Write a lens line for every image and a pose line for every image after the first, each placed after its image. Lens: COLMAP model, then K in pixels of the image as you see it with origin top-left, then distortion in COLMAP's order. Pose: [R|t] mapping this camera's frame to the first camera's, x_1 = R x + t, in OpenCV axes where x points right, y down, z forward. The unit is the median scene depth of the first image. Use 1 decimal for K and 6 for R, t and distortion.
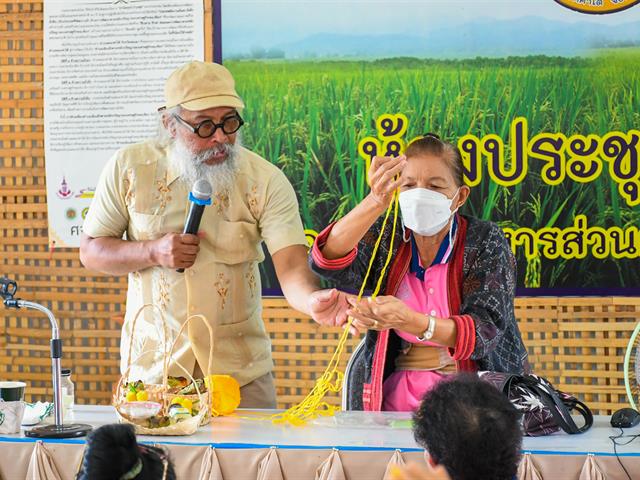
lens RADIAL K [[1321.0, 0, 290.3], [0, 1321.0, 253.2], [0, 0, 1]] dist [-0.056598, 0.000000]
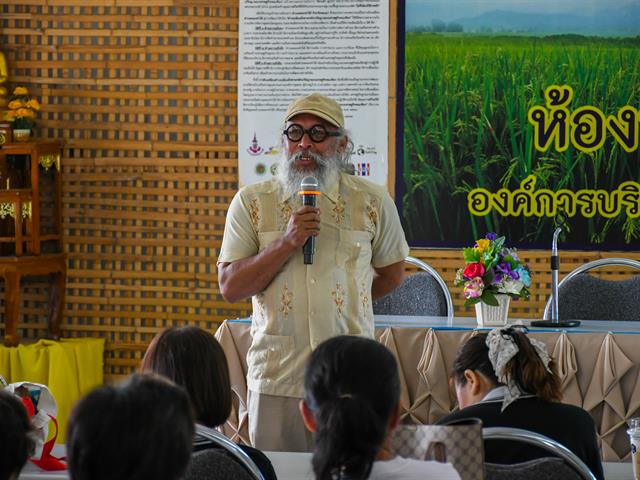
lens RADIAL K [[1169.5, 0, 327.6], [0, 1169.5, 199.2], [0, 0, 1]] dist [-0.033604, 0.000000]
pose [[0.997246, 0.019251, 0.071620, -0.182981], [-0.018761, 0.999796, -0.007507, 0.001101], [-0.071750, 0.006143, 0.997404, 0.036647]]
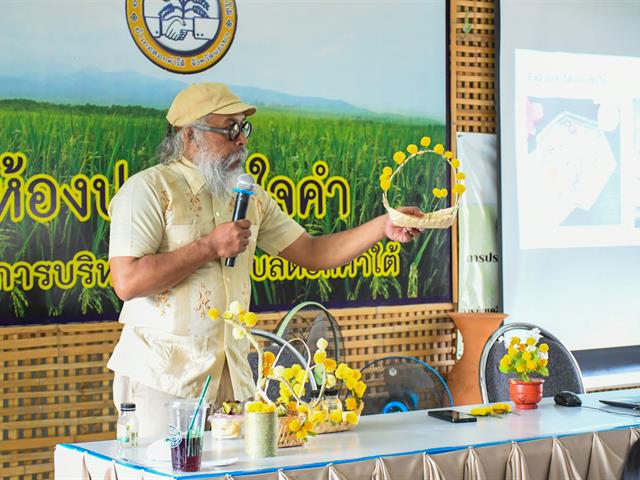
lens RADIAL K [[1273.3, 0, 321.8], [0, 1273.3, 242.0], [0, 0, 1]] dist [-0.002485, 0.000000]
pose [[0.744176, -0.004636, 0.667967, -0.413398], [0.031838, 0.999086, -0.028537, 0.002770], [-0.667224, 0.042503, 0.743643, 0.082448]]
